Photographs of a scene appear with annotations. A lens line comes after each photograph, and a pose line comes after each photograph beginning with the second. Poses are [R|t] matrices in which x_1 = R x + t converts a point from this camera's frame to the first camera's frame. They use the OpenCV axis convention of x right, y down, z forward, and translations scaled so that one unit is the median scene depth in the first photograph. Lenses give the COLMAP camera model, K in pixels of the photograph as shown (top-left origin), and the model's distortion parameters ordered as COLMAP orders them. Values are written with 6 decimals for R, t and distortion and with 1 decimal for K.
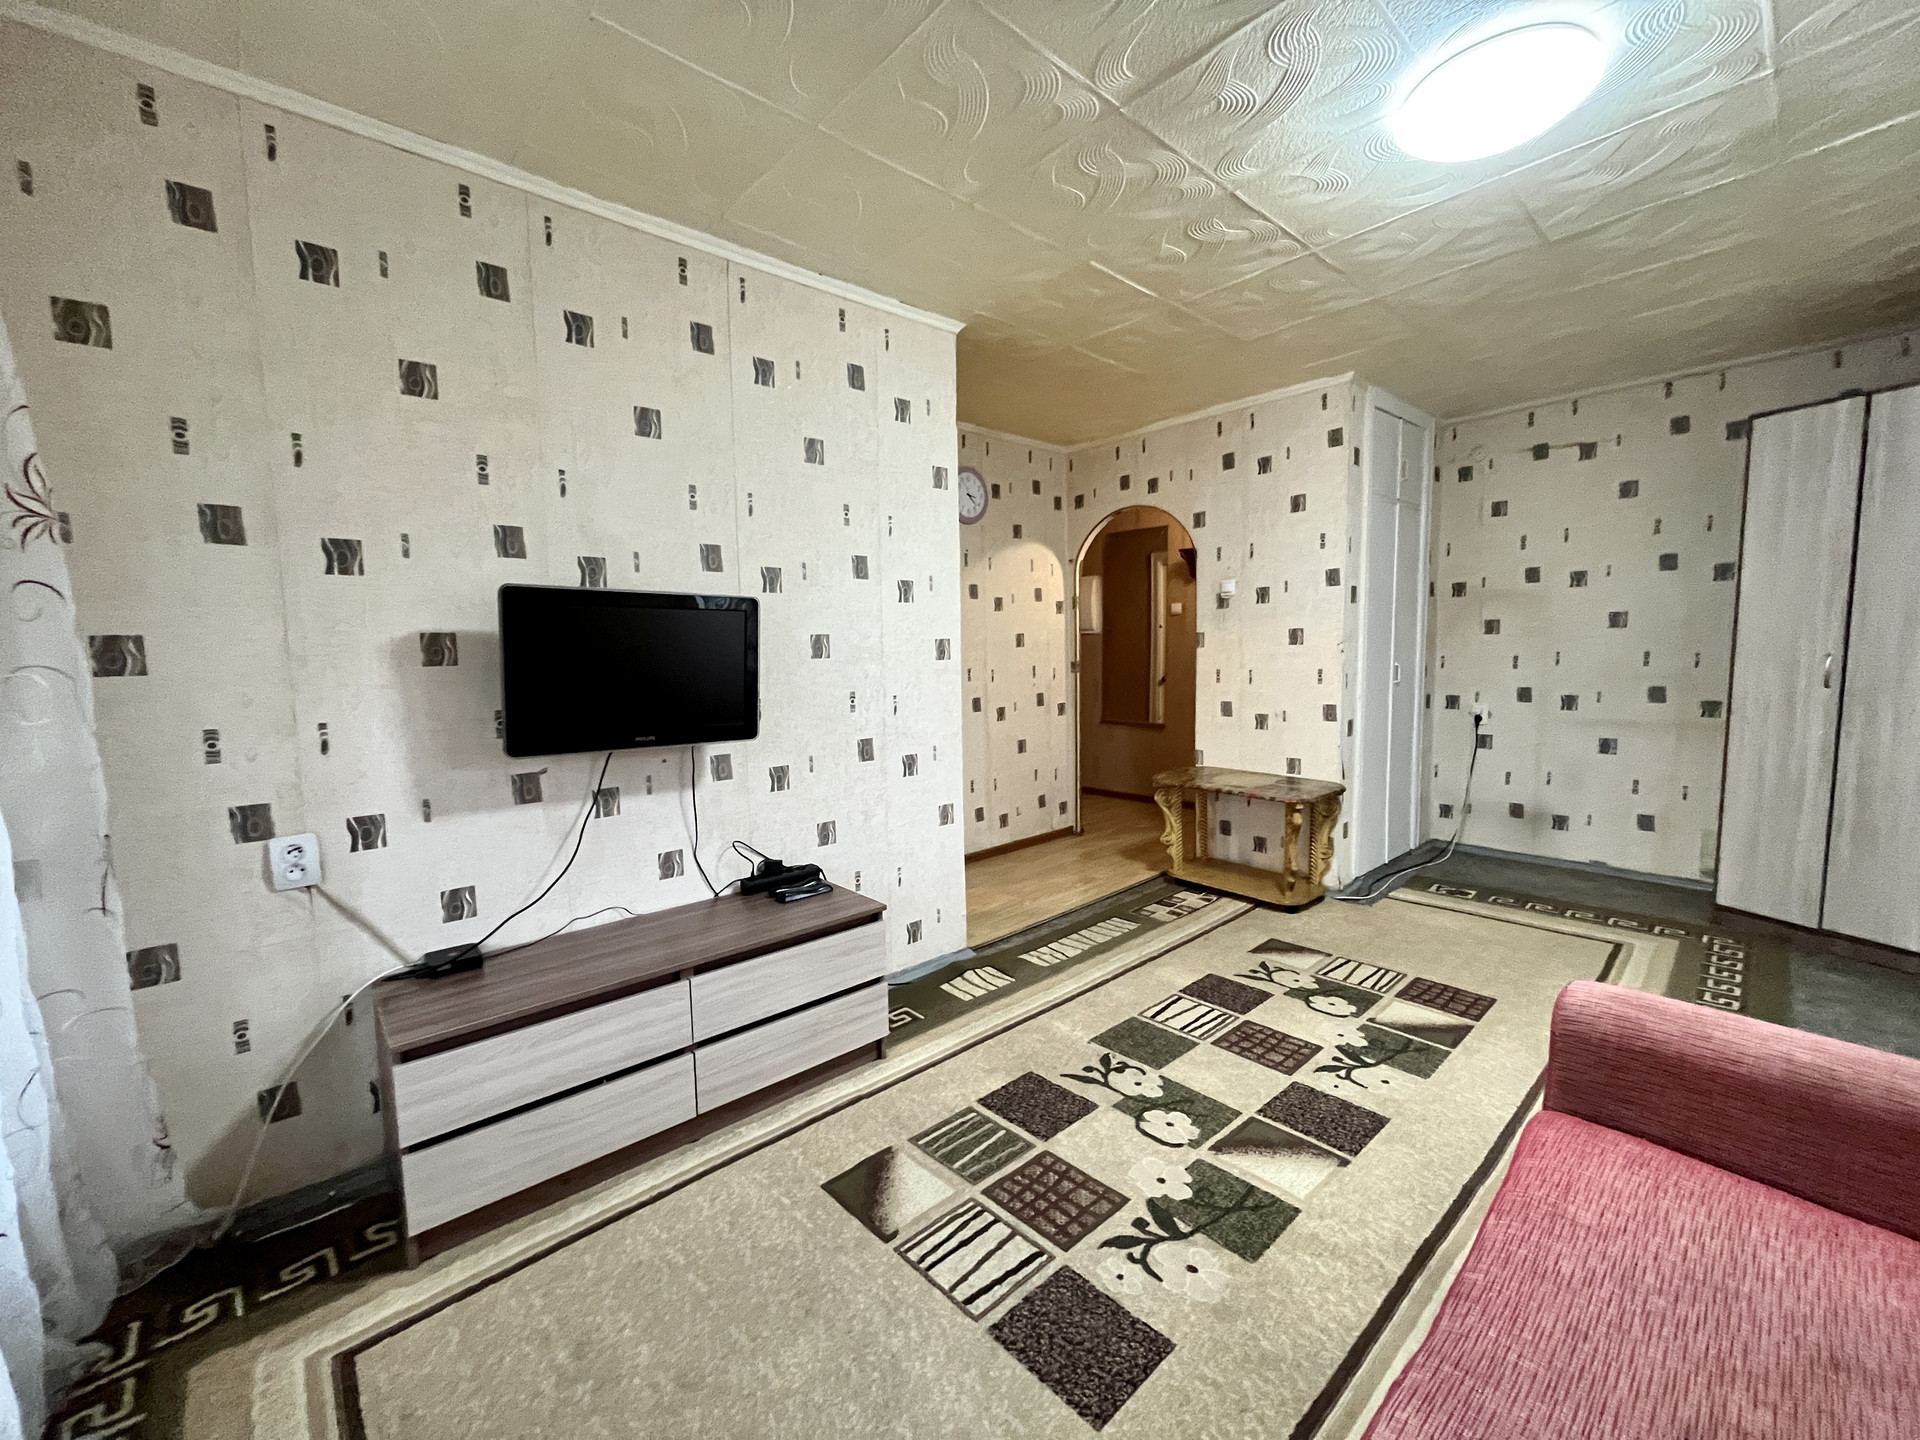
lens RADIAL K [[773.7, 0, 959.8], [0, 773.7, 717.6], [0, 0, 1]] dist [-0.002734, -0.000272]
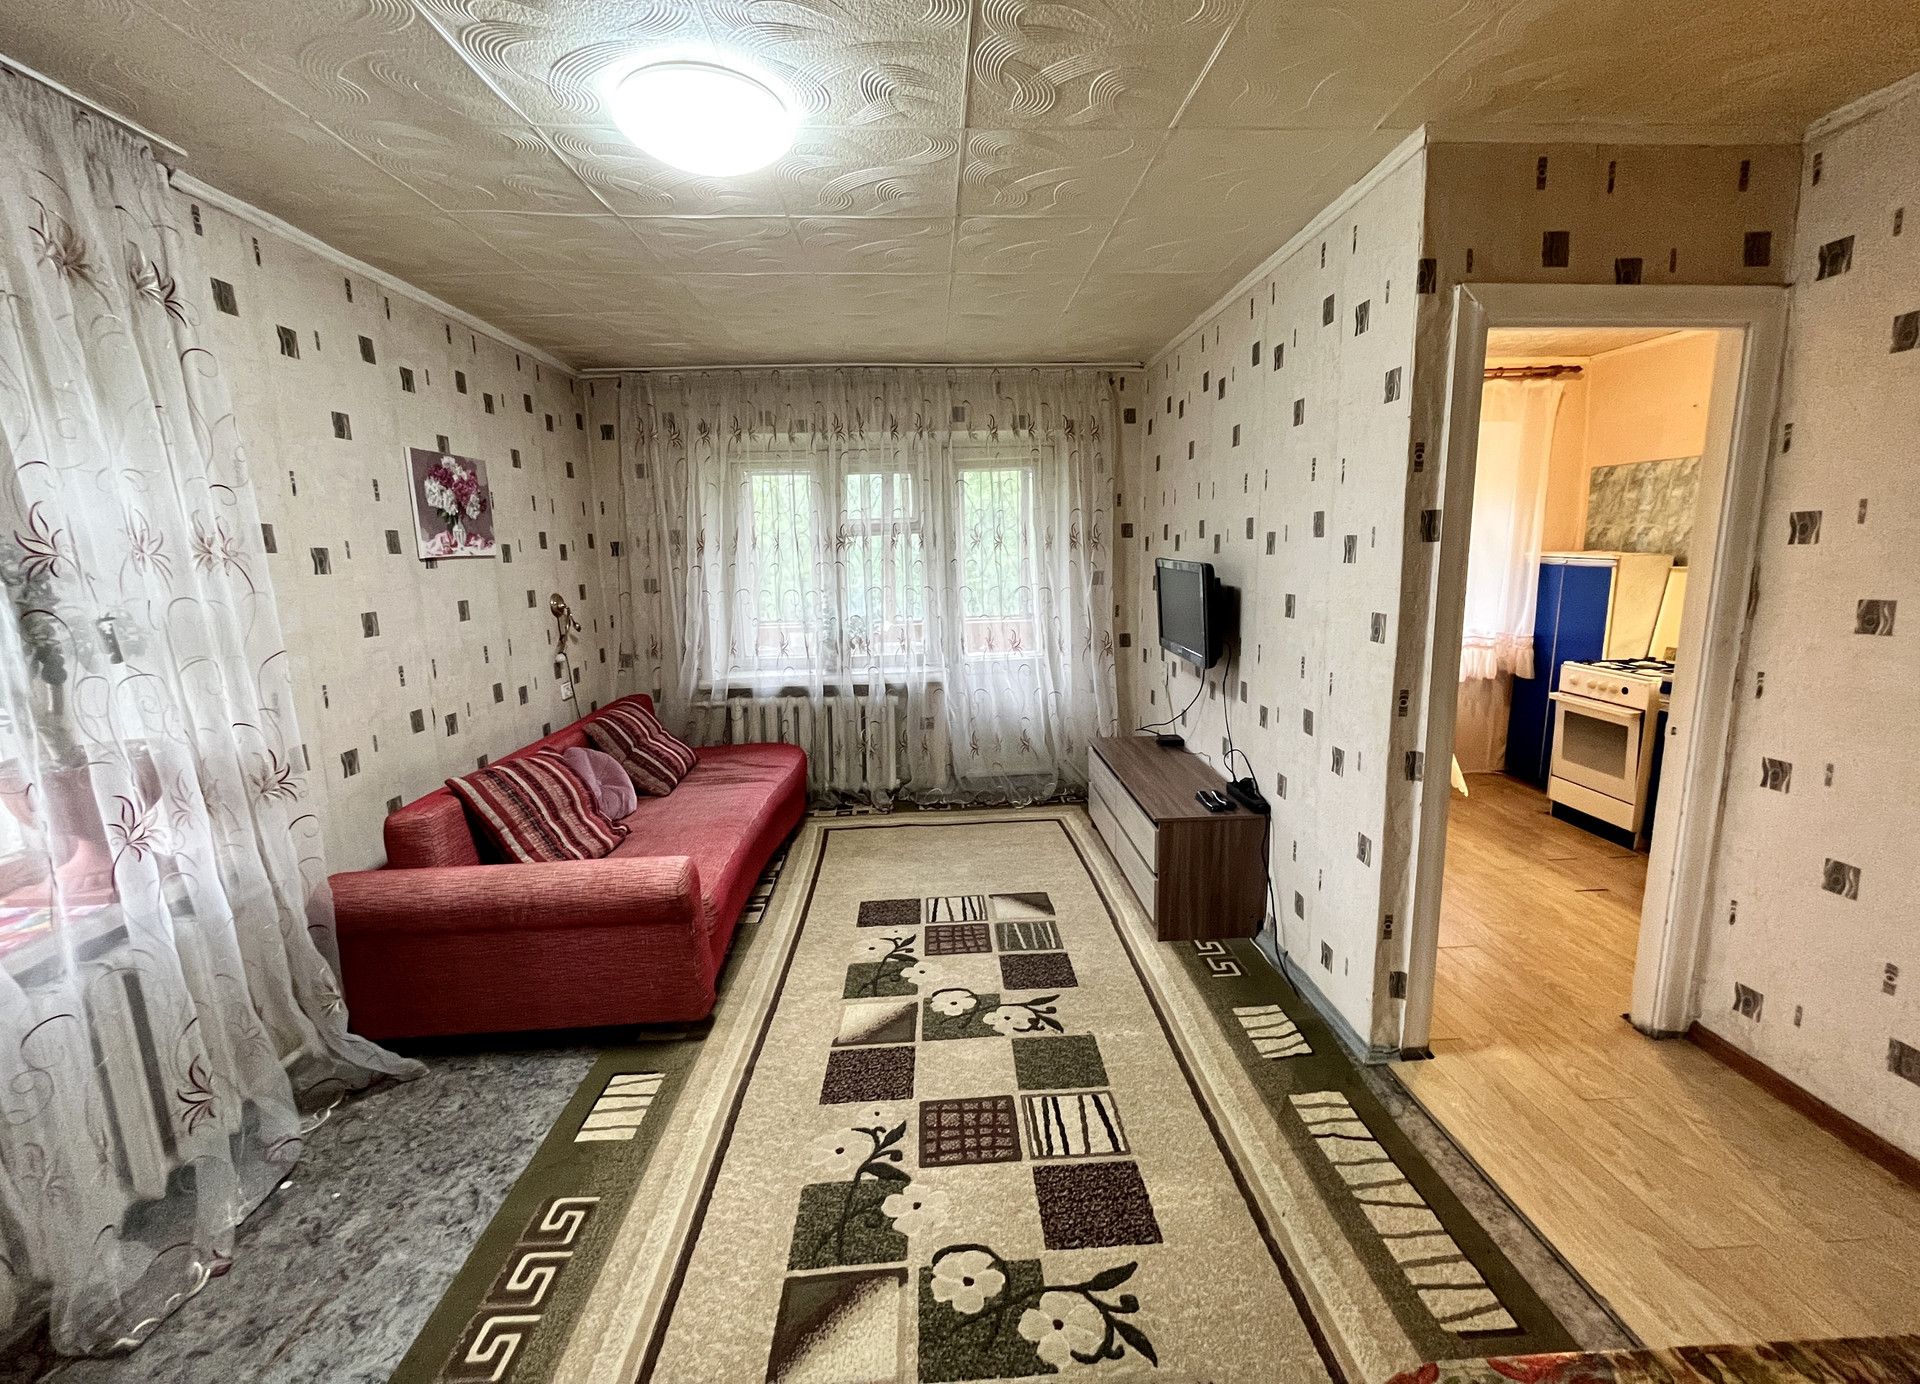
lens RADIAL K [[773.9, 0, 959.9], [0, 773.9, 661.8], [0, 0, 1]] dist [-0.003679, 0.000259]
pose [[-0.633487, 0.147119, -0.759638, 0.933826], [-0.036902, 0.974896, 0.219582, -0.242183], [0.772873, 0.167135, -0.612155, 1.377790]]
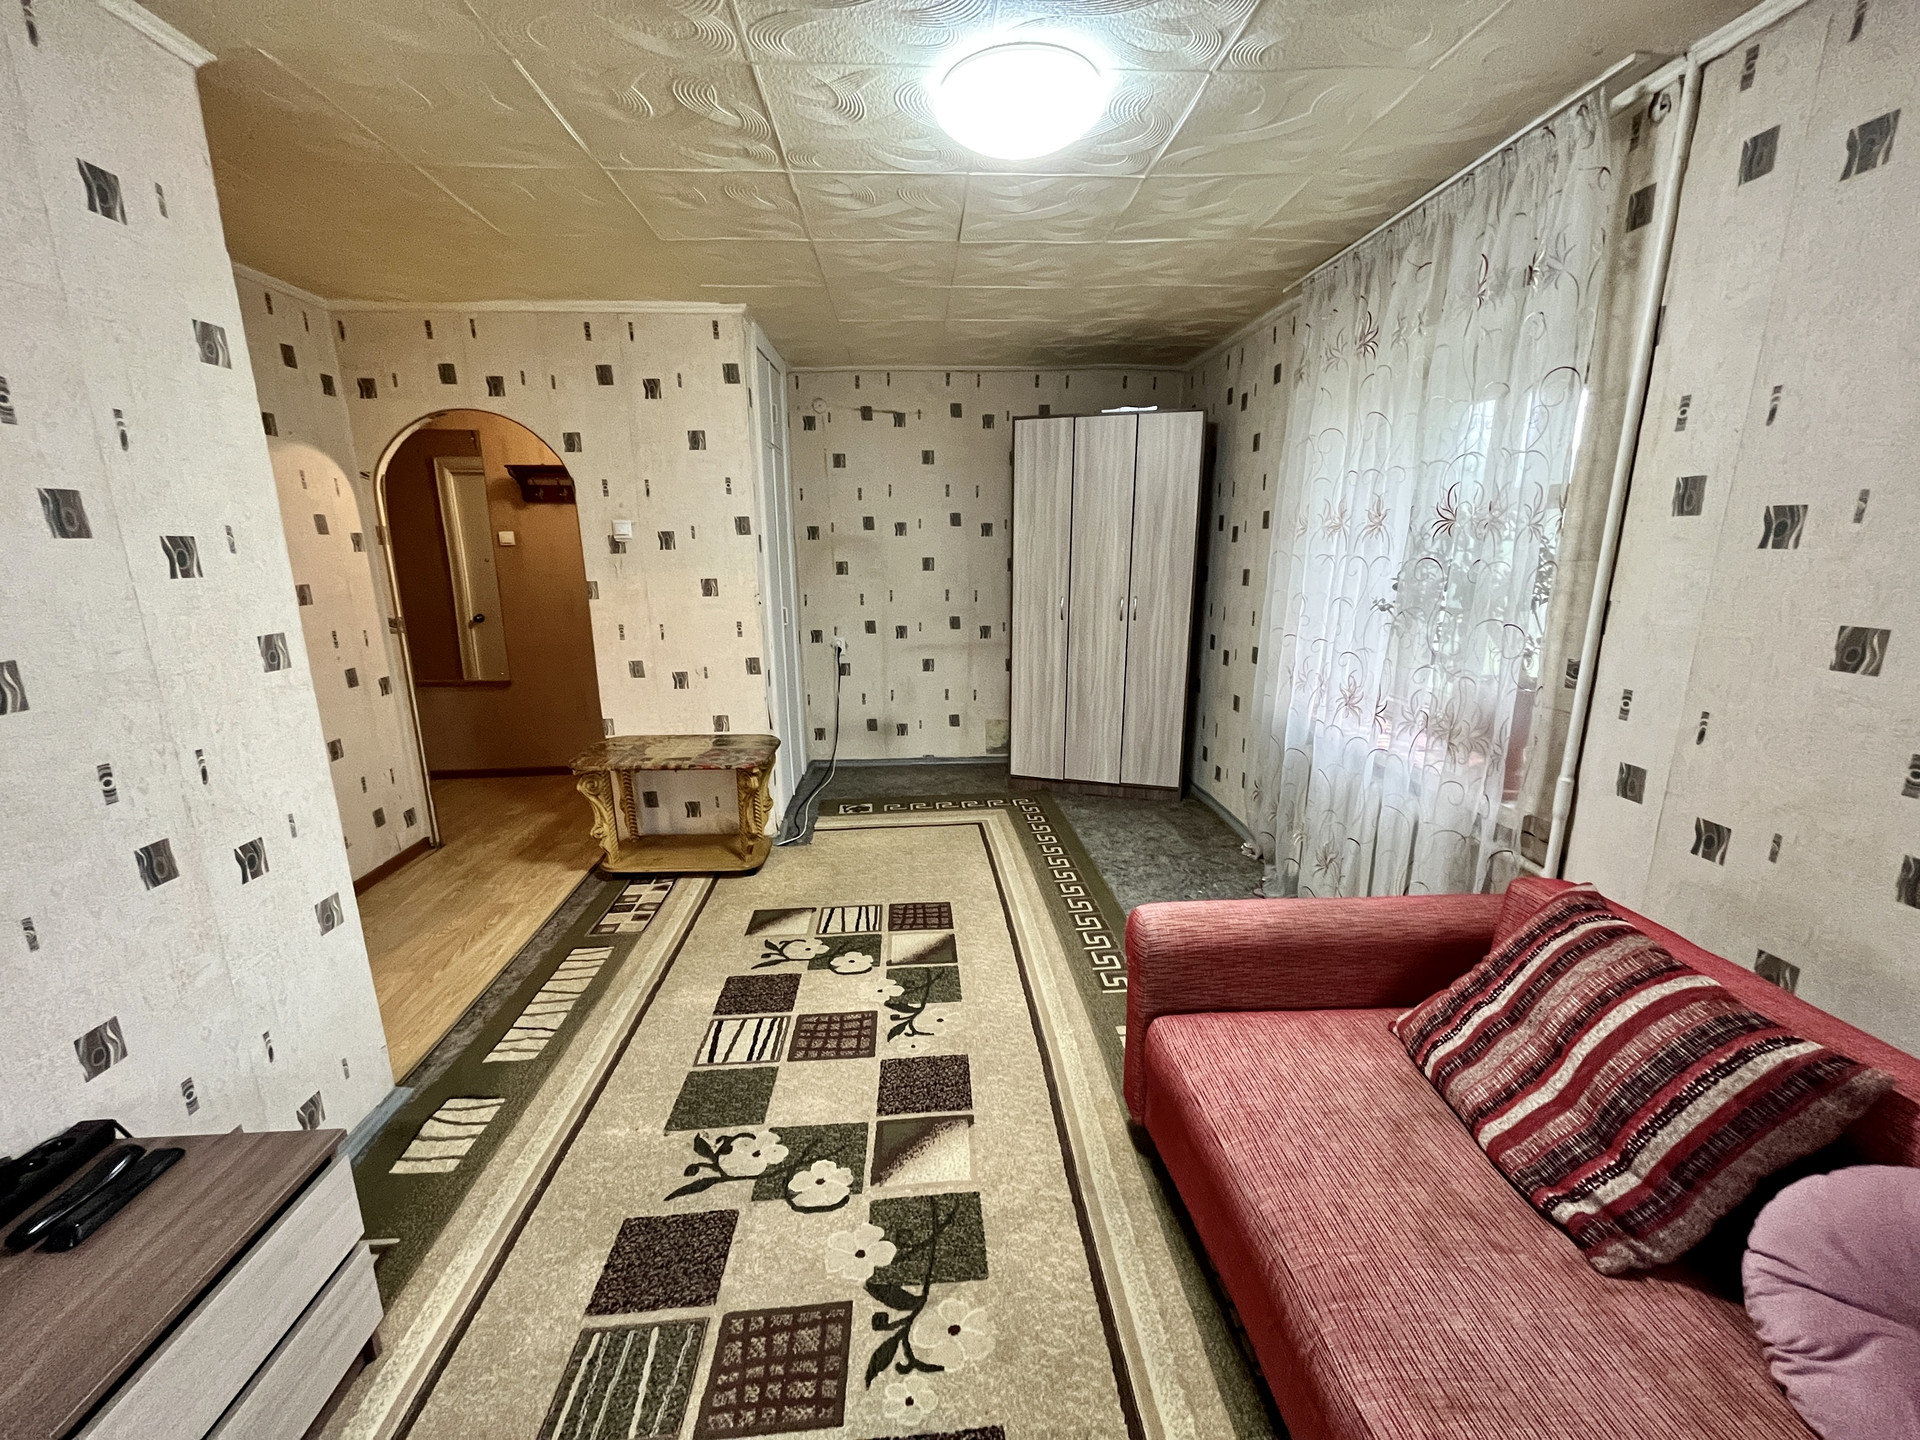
lens RADIAL K [[773.7, 0, 959.5], [0, 773.7, 718.1], [0, 0, 1]] dist [-0.002734, -0.000272]
pose [[0.617419, -0.163906, 0.769369, -0.192462], [0.068245, 0.985525, 0.155188, -0.113589], [-0.783669, -0.043310, 0.619667, 0.272362]]
